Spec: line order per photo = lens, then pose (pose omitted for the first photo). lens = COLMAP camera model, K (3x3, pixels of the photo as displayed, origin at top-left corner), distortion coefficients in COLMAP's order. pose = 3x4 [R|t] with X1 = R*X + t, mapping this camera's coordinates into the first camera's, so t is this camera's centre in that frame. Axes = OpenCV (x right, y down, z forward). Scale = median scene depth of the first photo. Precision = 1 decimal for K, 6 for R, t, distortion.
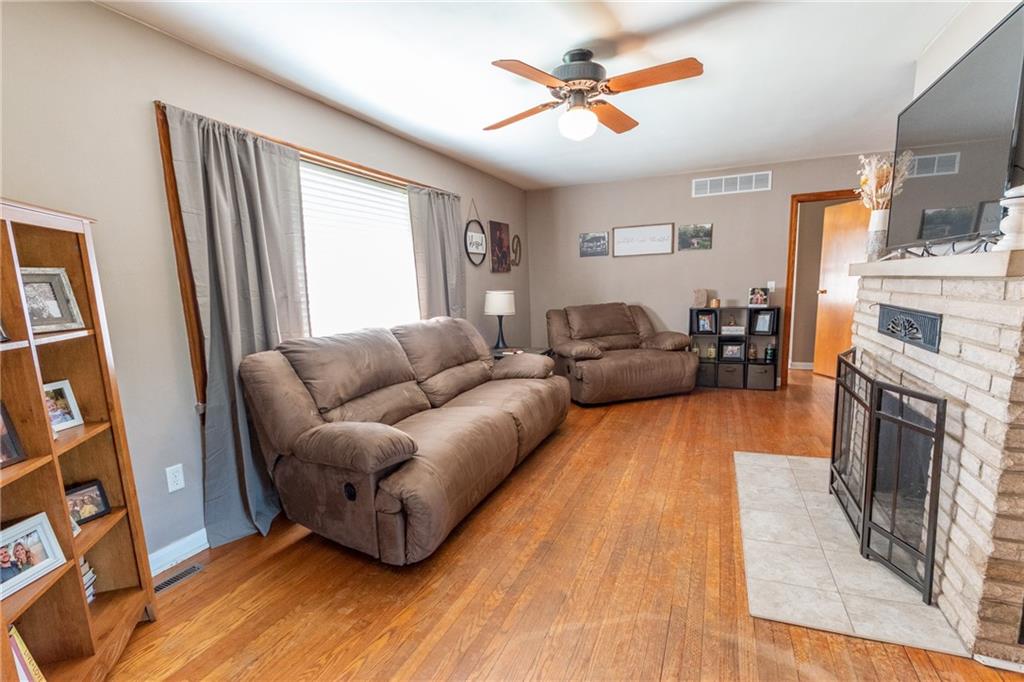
lens RADIAL K [[474.7, 0, 468.1], [0, 474.7, 353.8], [0, 0, 1]] dist [-0.006249, -0.000339]
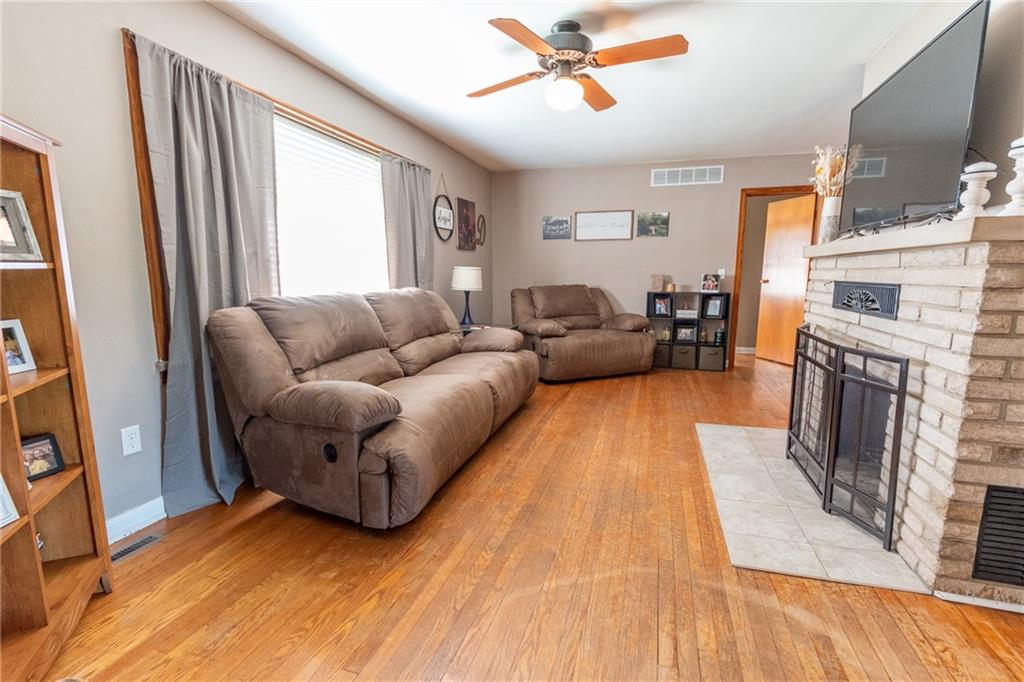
lens RADIAL K [[474.7, 0, 468.2], [0, 474.7, 337.0], [0, 0, 1]] dist [-0.006249, -0.000339]
pose [[0.993670, 0.026196, 0.109245, -0.079566], [-0.024991, 0.999611, -0.012386, 0.059511], [-0.109527, 0.009578, 0.993938, 0.020527]]
